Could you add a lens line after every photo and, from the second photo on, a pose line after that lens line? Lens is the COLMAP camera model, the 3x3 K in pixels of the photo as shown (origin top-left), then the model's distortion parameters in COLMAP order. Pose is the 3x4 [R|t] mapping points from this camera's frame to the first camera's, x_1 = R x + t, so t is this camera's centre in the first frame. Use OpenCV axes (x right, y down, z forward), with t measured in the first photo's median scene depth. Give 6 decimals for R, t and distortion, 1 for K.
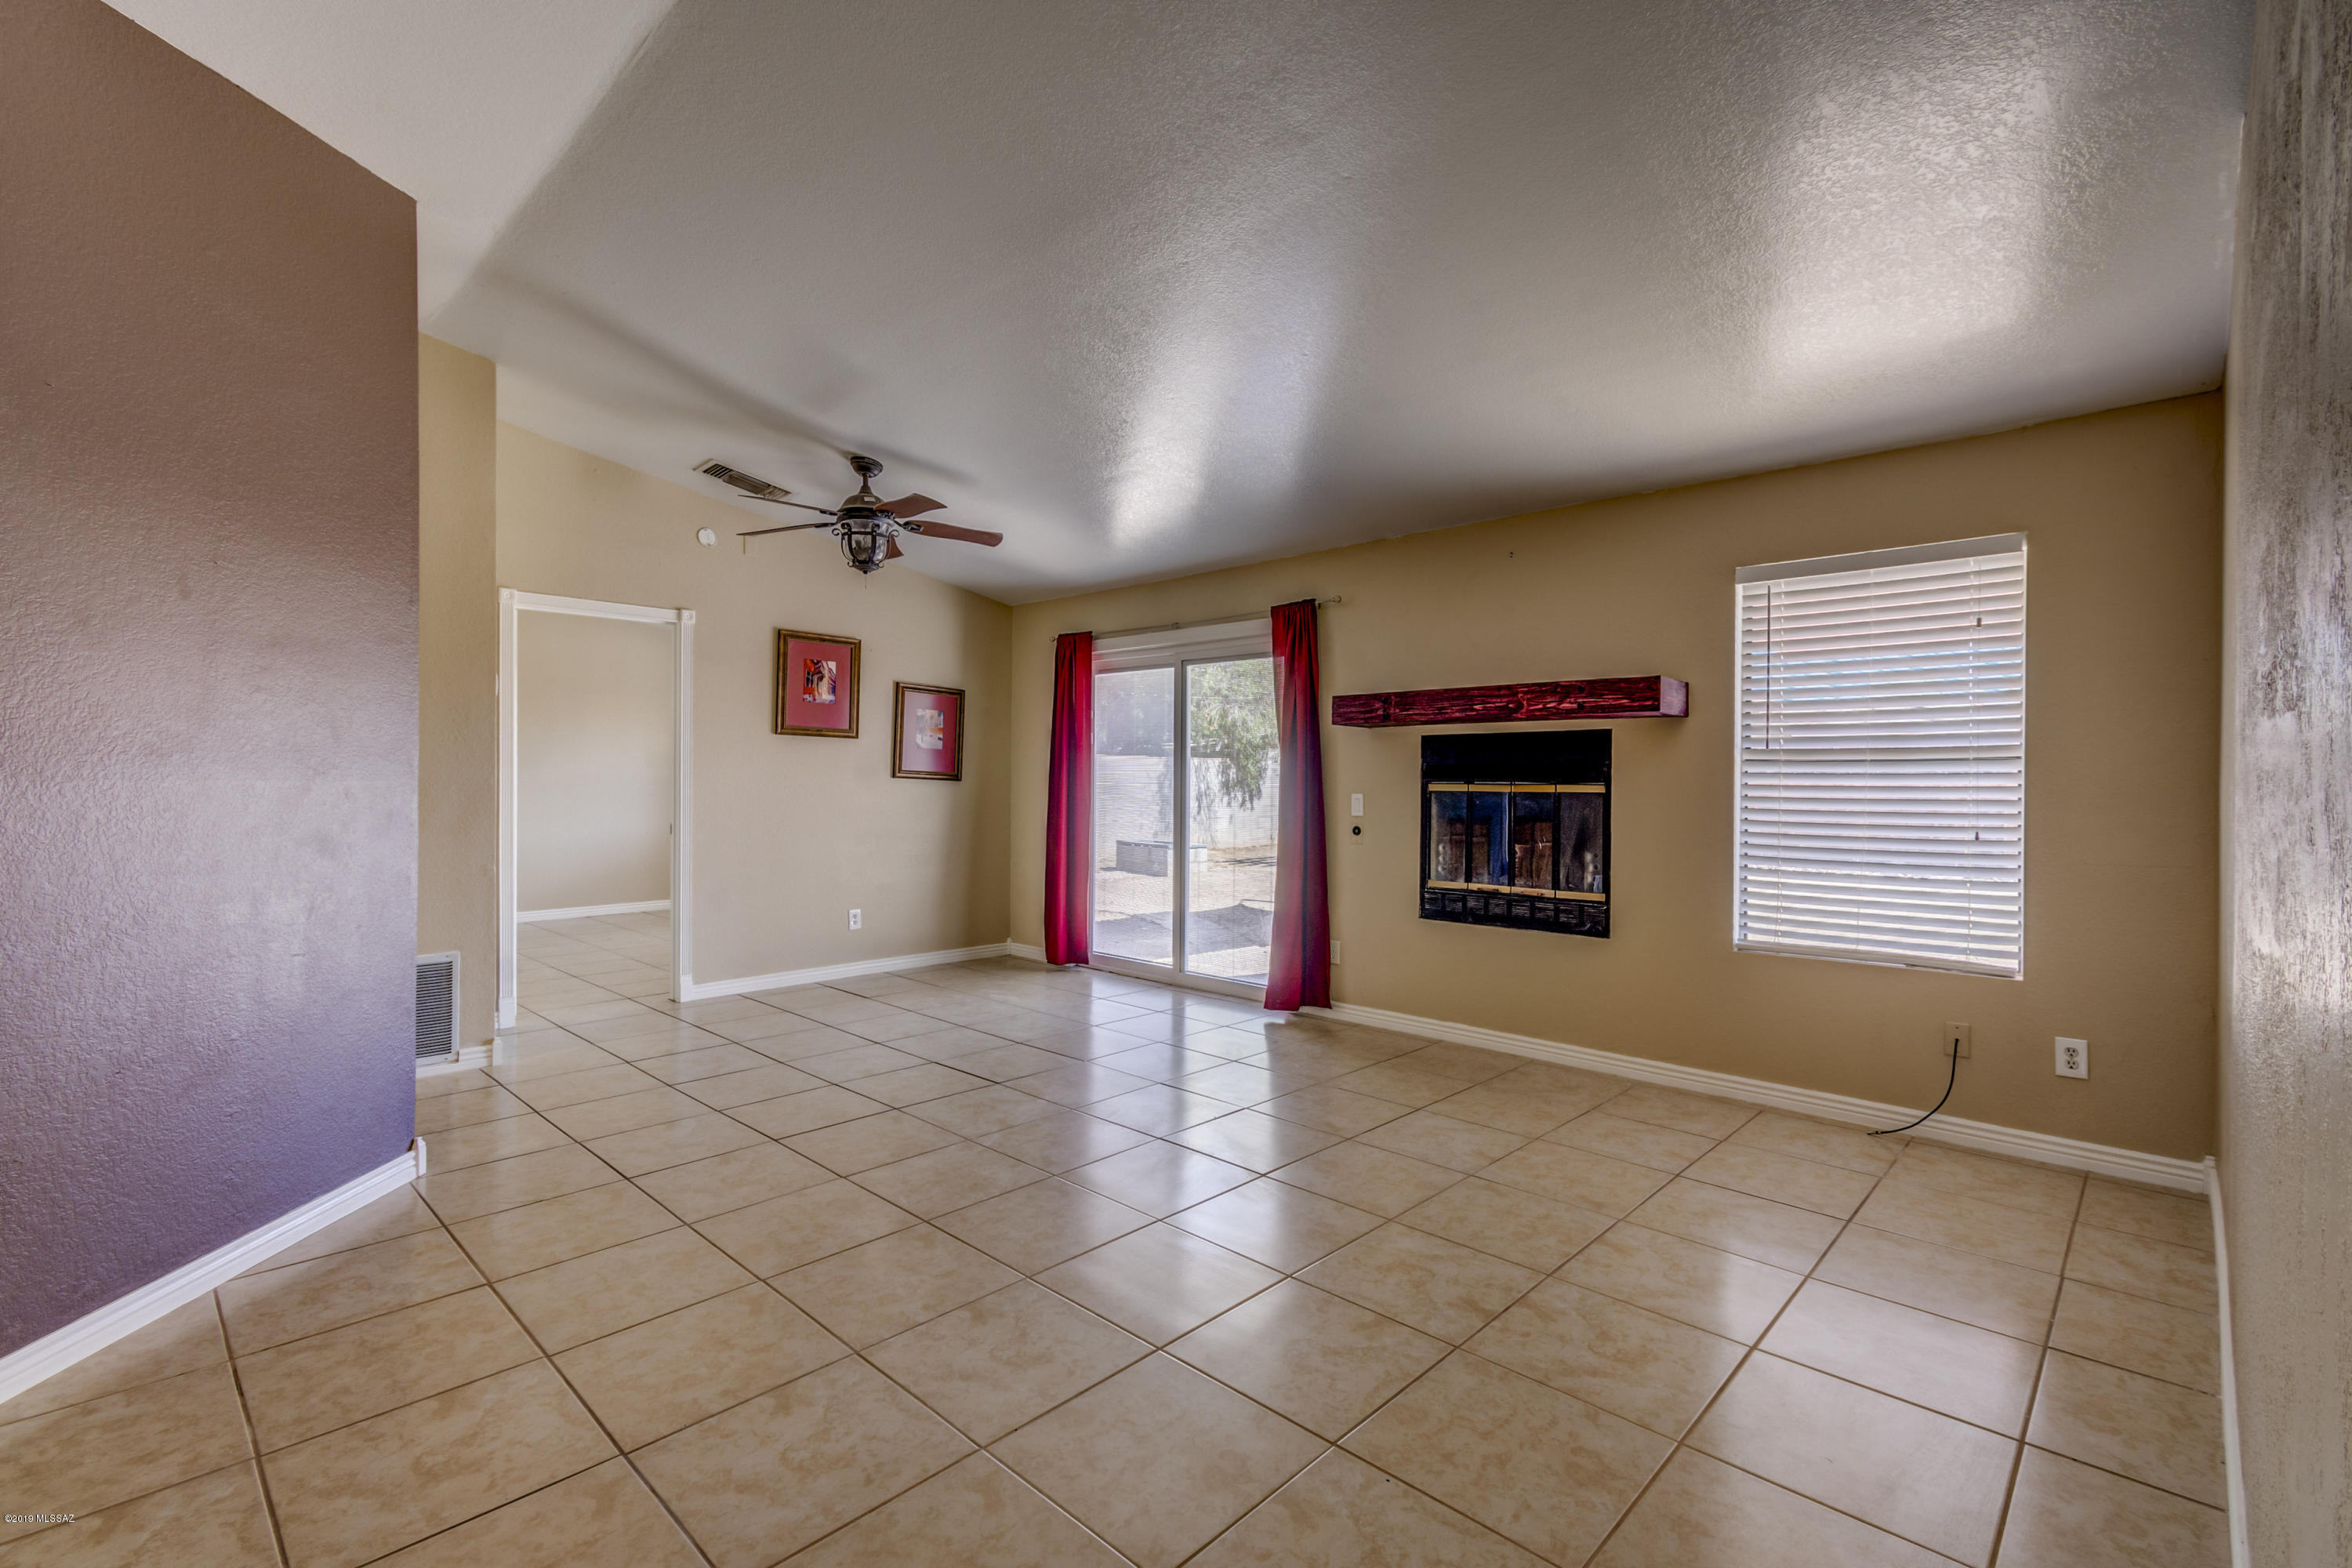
lens RADIAL K [[1042.3, 0, 1184.6], [0, 1042.3, 778.4], [0, 0, 1]] dist [0.000579, -0.000215]
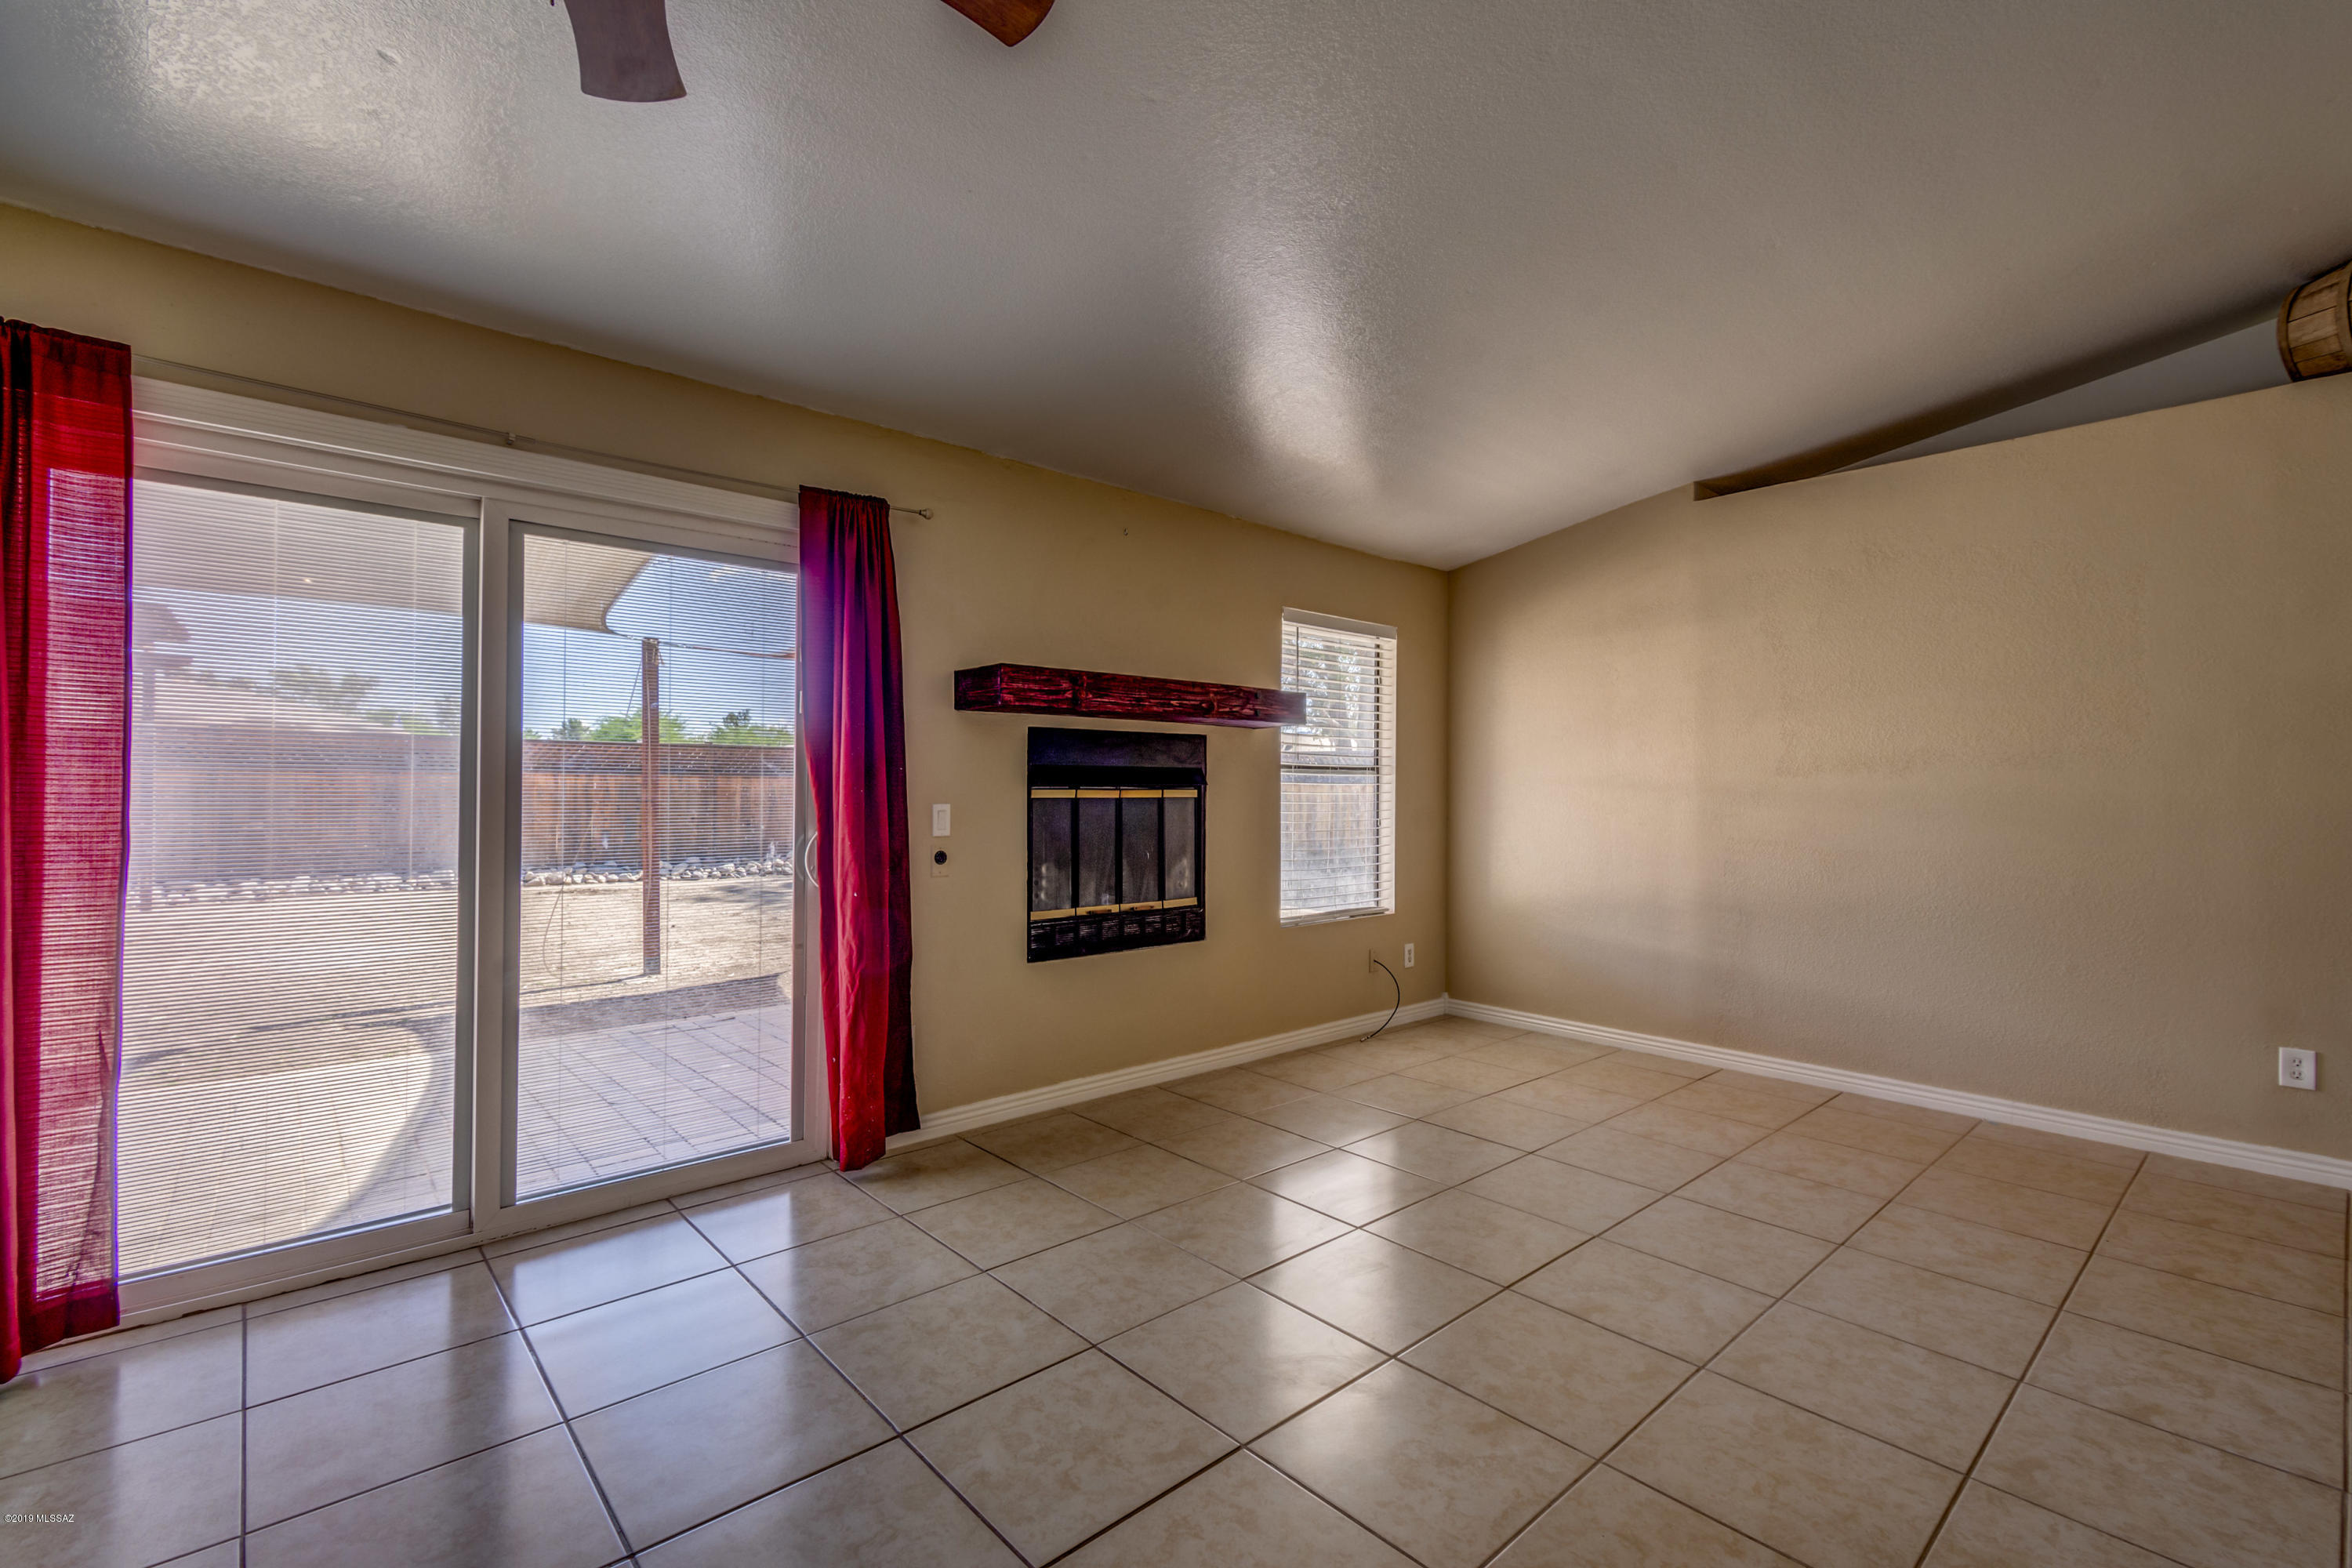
lens RADIAL K [[1039.7, 0, 1176.0], [0, 1039.7, 784.0], [0, 0, 1]] dist [-0.000173, -0.000871]
pose [[0.078818, -0.002235, 0.996887, -0.559077], [-0.007638, 0.999967, 0.002845, -0.001776], [-0.996860, -0.007838, 0.078798, 0.867229]]
